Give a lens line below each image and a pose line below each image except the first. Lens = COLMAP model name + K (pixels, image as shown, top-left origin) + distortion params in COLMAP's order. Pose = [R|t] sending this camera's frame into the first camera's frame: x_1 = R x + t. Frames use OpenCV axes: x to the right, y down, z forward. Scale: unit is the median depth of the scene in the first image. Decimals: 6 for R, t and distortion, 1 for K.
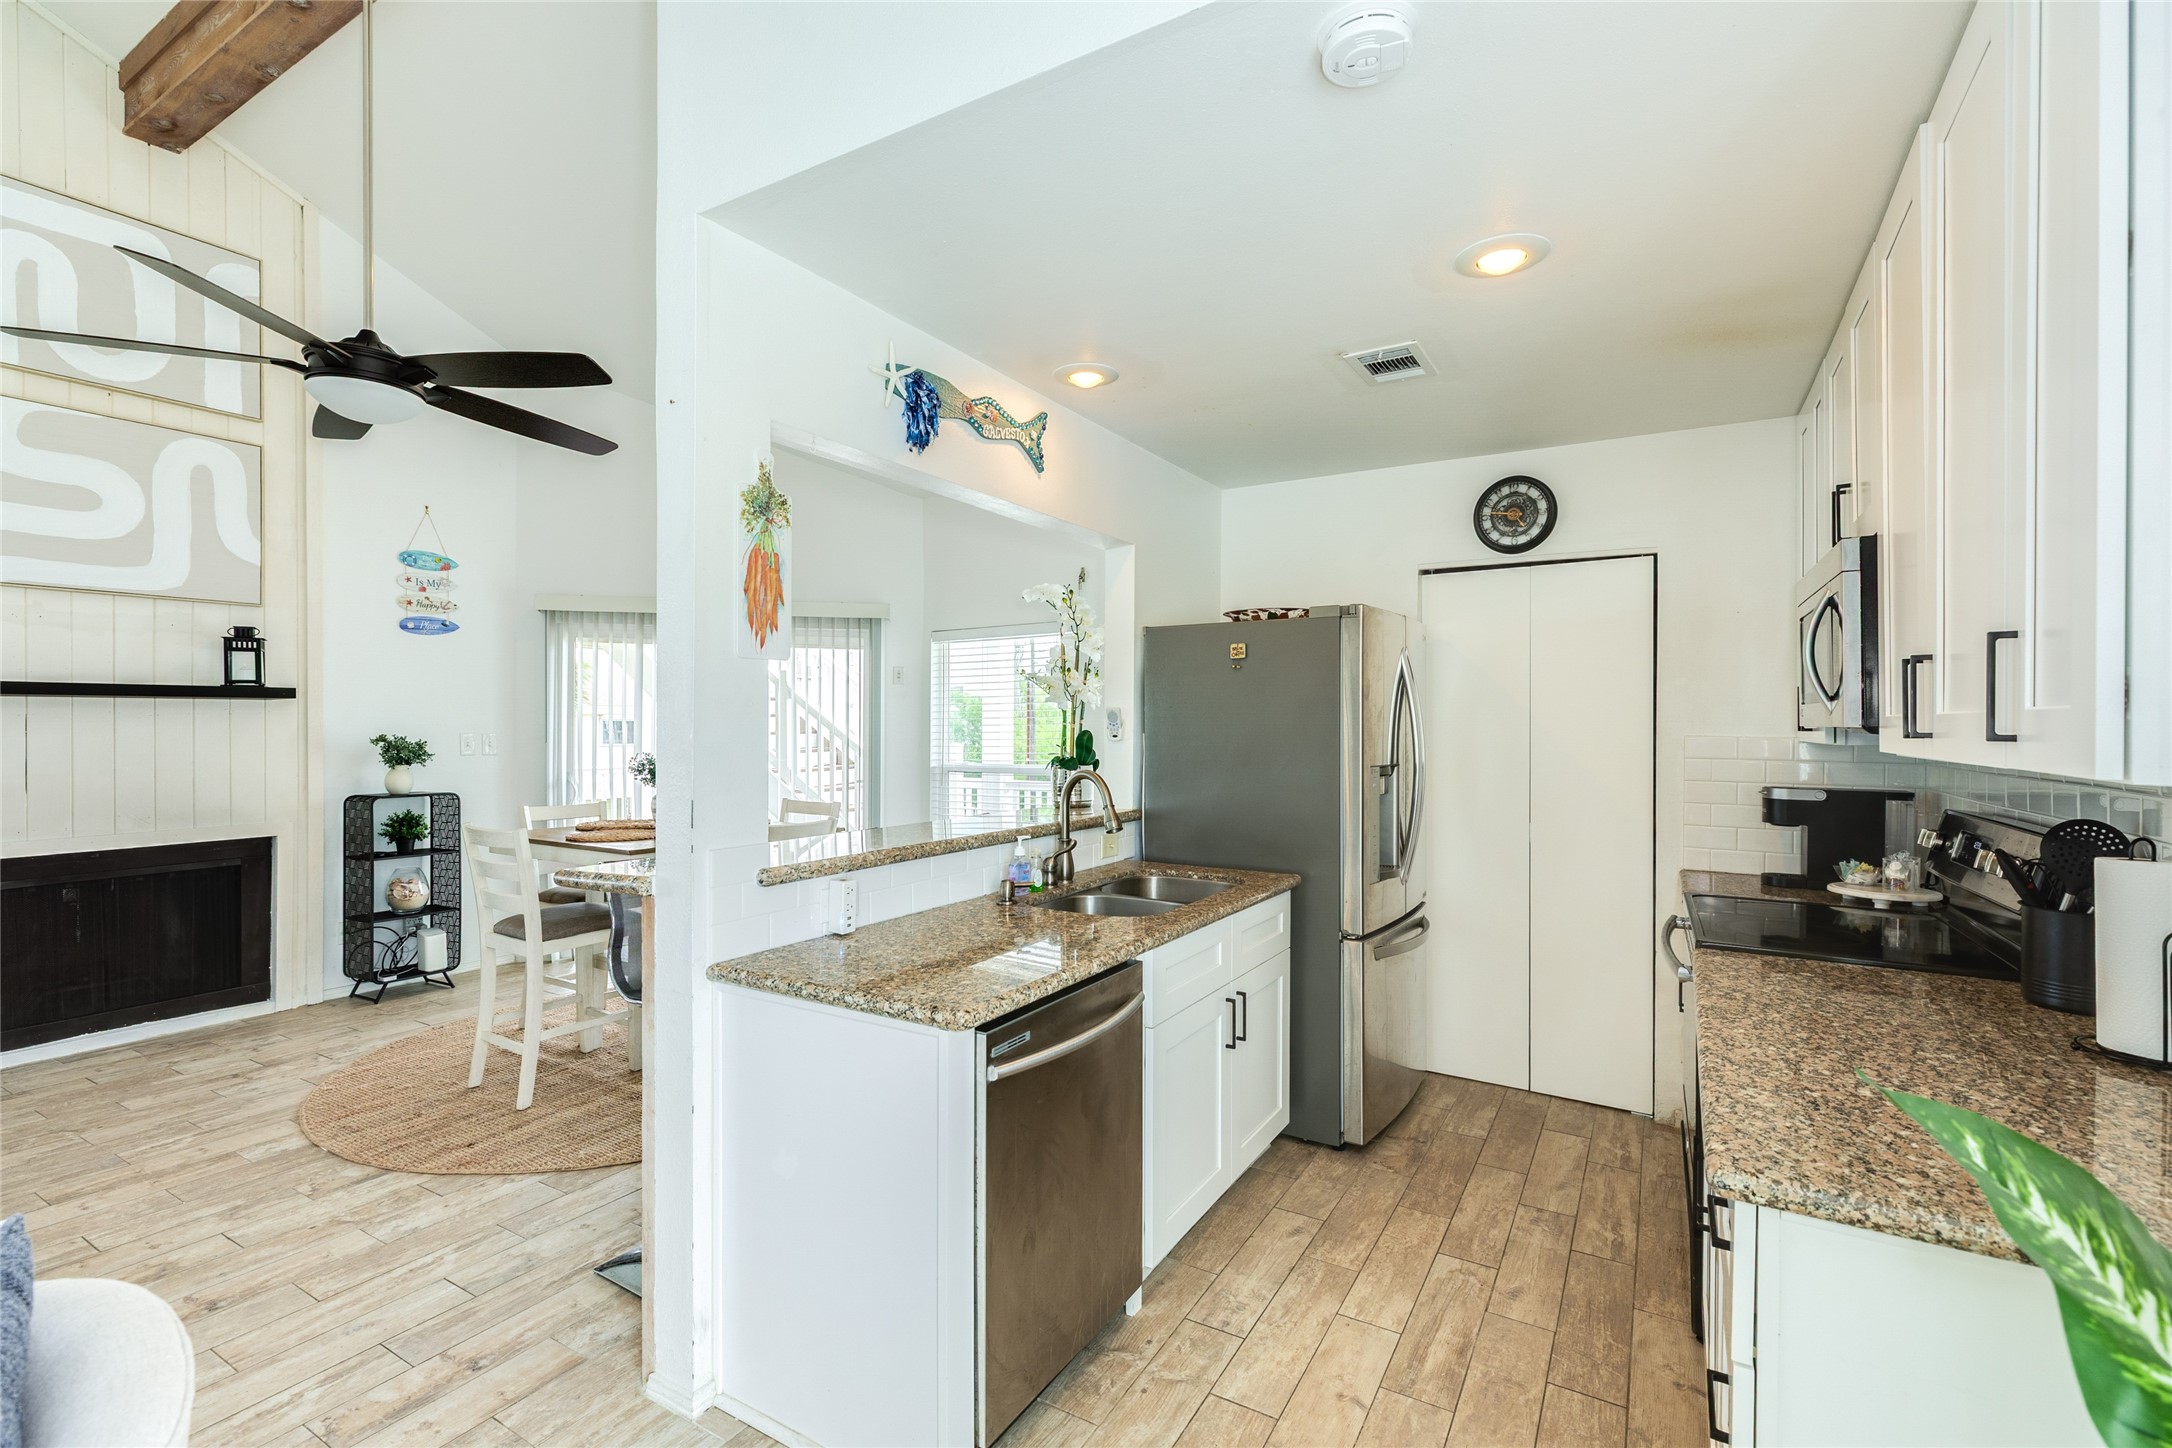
lens RADIAL K [[970.8, 0, 1082.9], [0, 970.8, 727.3], [0, 0, 1]] dist [0.006416, 0.000094]
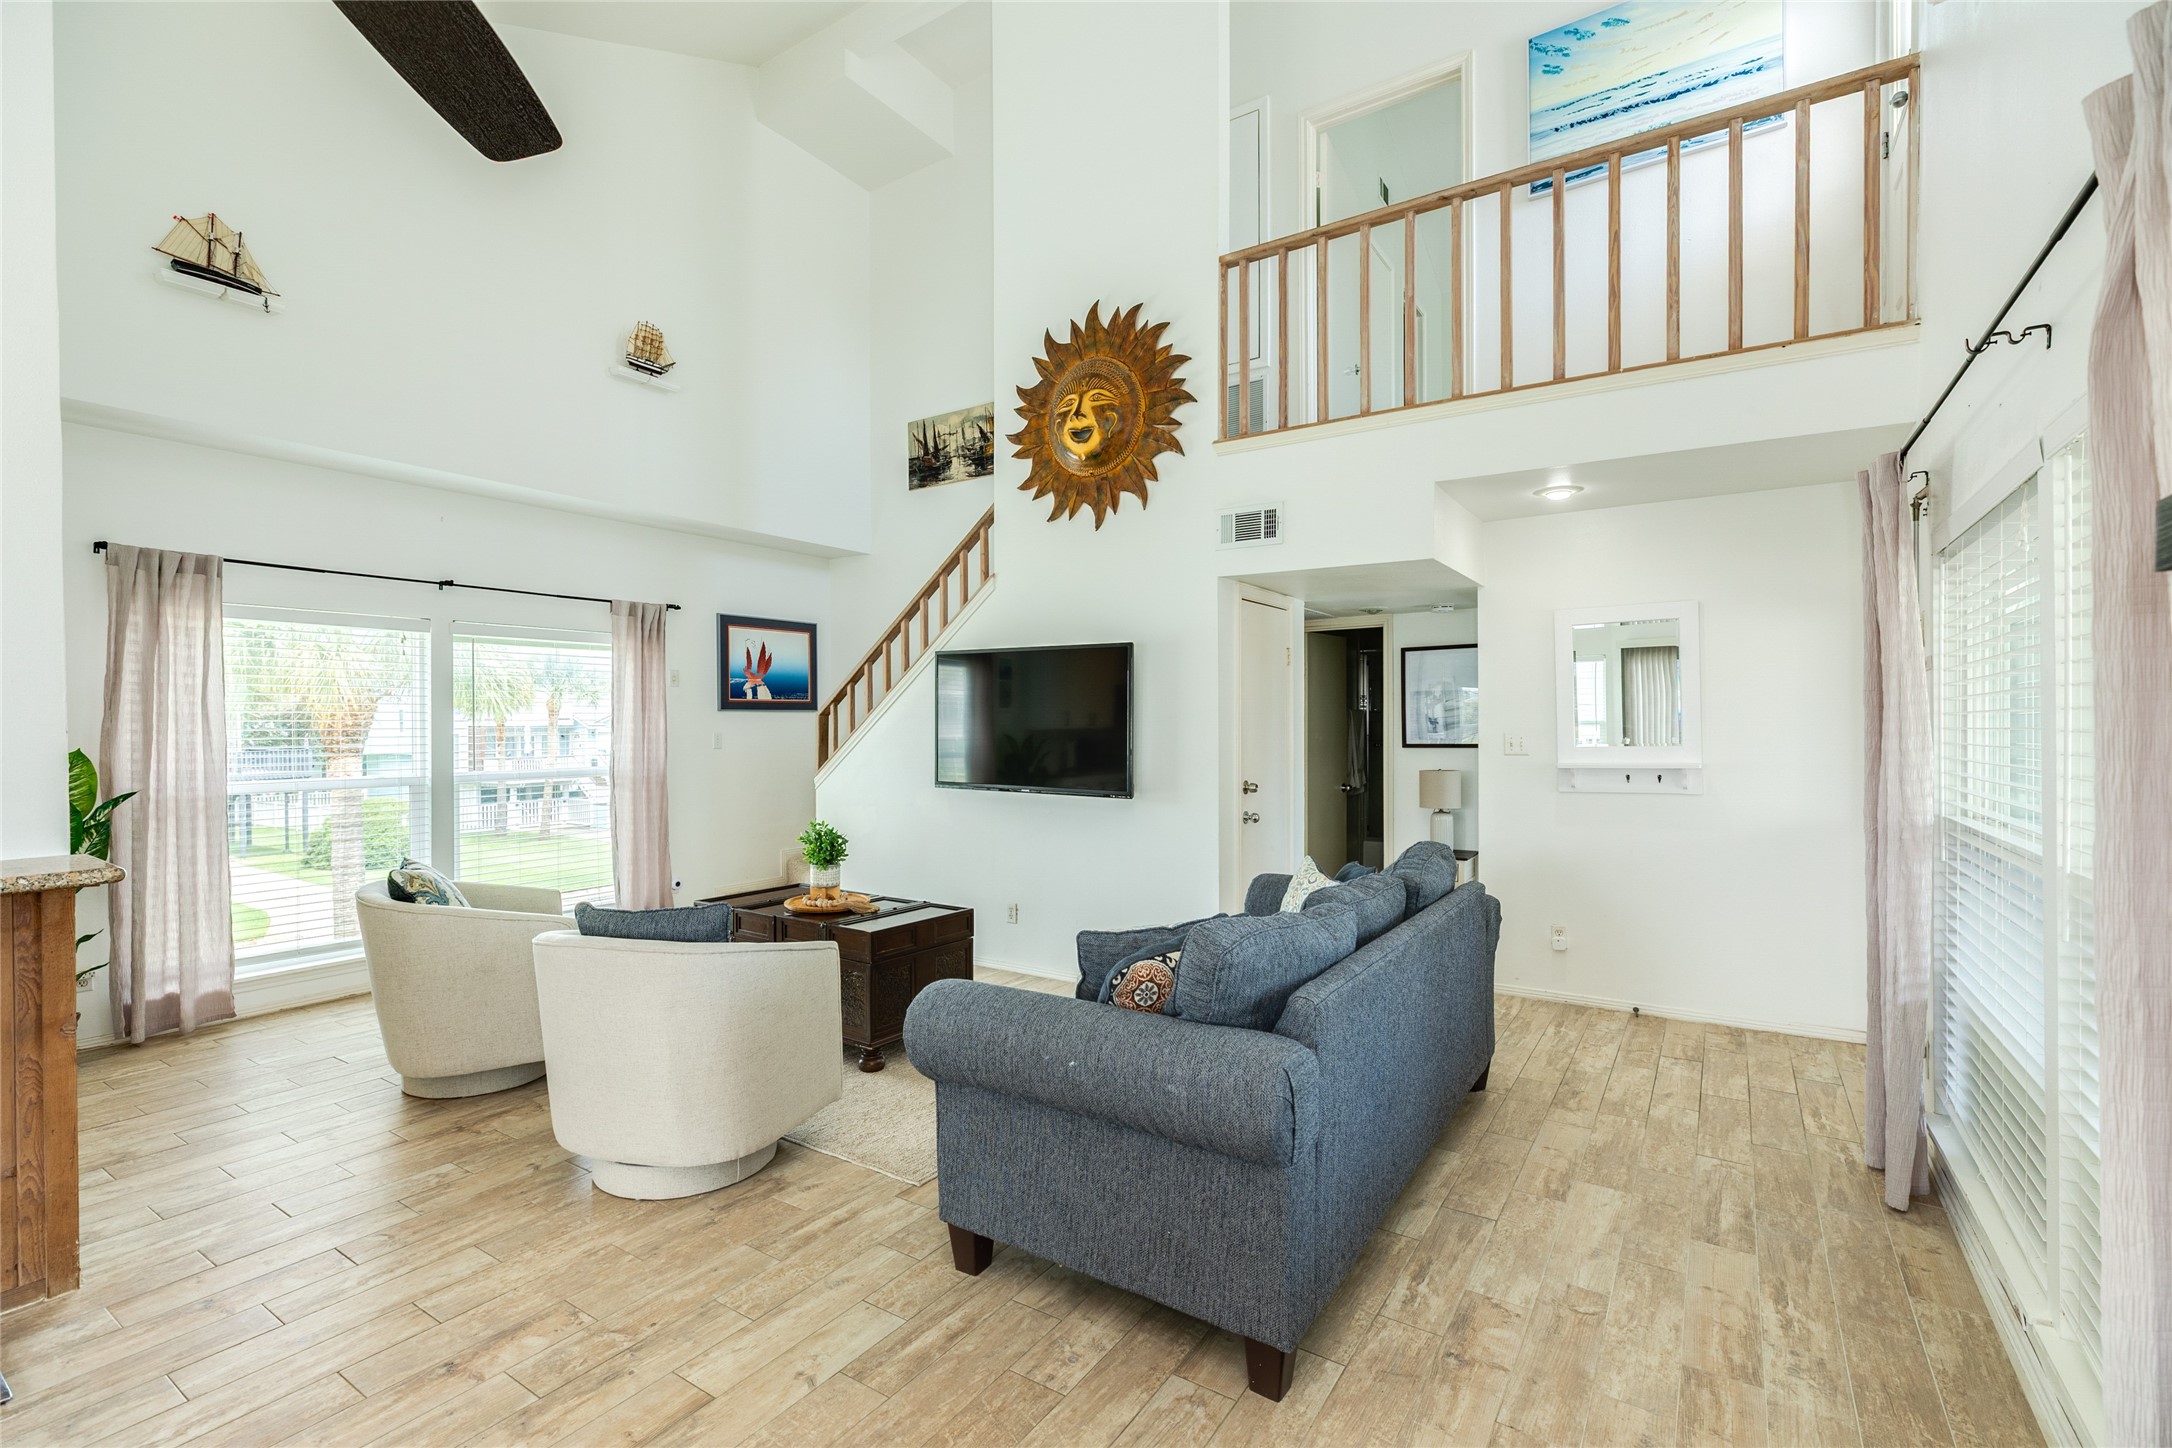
lens RADIAL K [[970.8, 0, 1082.9], [0, 970.8, 727.3], [0, 0, 1]] dist [0.006416, 0.000094]
pose [[-0.998983, 0.000835, 0.045087, -0.953172], [0.001262, 0.999955, 0.009450, -0.007605], [-0.045078, 0.009497, -0.998938, 1.176401]]
